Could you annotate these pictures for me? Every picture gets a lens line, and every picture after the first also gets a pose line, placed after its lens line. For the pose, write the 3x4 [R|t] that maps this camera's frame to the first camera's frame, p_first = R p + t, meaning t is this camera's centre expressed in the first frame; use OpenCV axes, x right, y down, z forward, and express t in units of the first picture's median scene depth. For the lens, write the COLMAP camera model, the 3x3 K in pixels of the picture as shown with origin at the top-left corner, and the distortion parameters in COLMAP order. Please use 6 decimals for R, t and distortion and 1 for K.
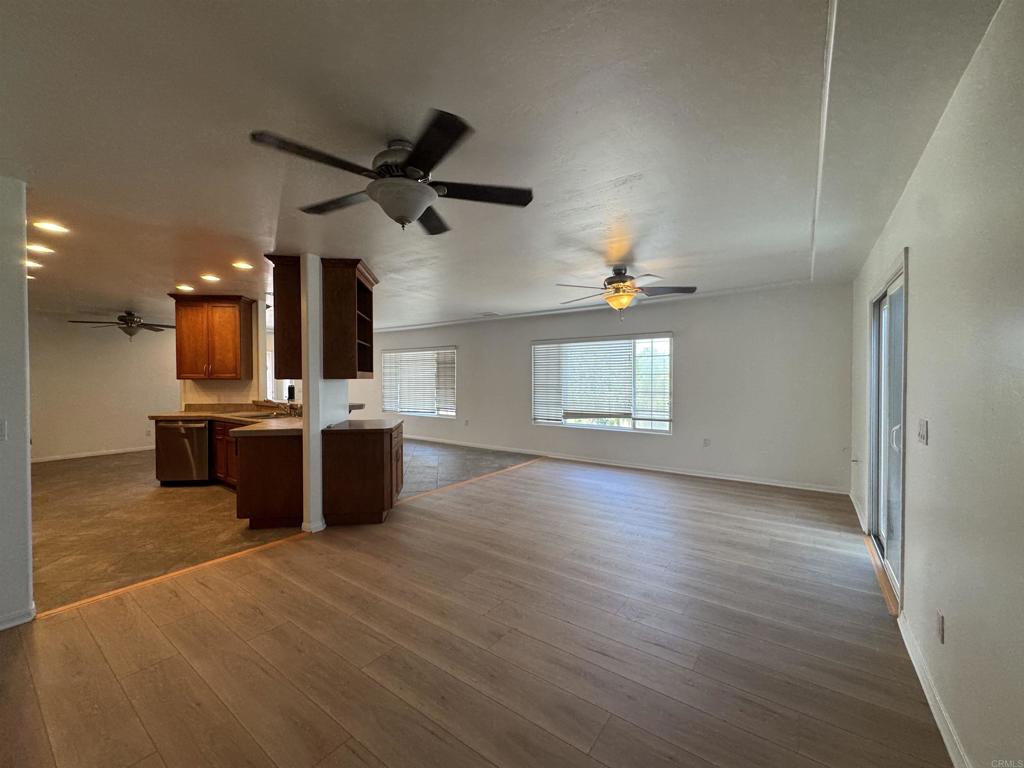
lens RADIAL K [[409.4, 0, 512.0], [0, 409.4, 384.0], [0, 0, 1]] dist [-0.002554, 0.000091]
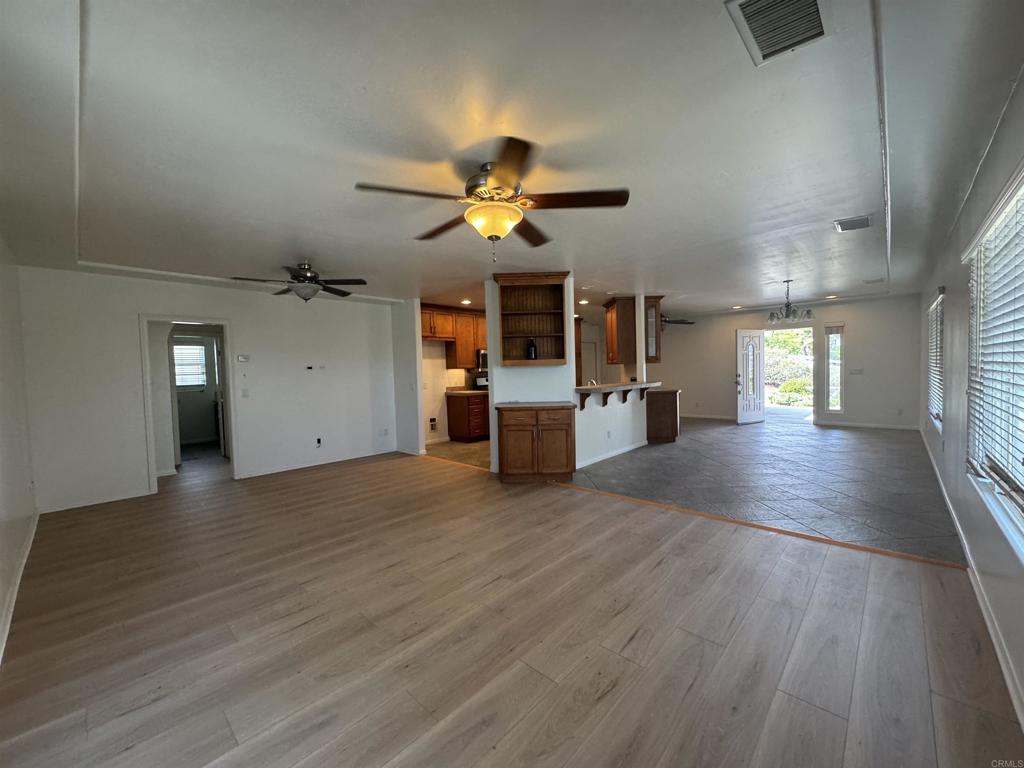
lens RADIAL K [[409.4, 0, 512.0], [0, 409.4, 384.0], [0, 0, 1]] dist [-0.002554, 0.000091]
pose [[-0.133048, 0.042127, -0.990214, 0.769855], [0.012466, 0.999088, 0.040830, -0.009567], [0.991031, -0.006912, -0.133452, 1.026857]]
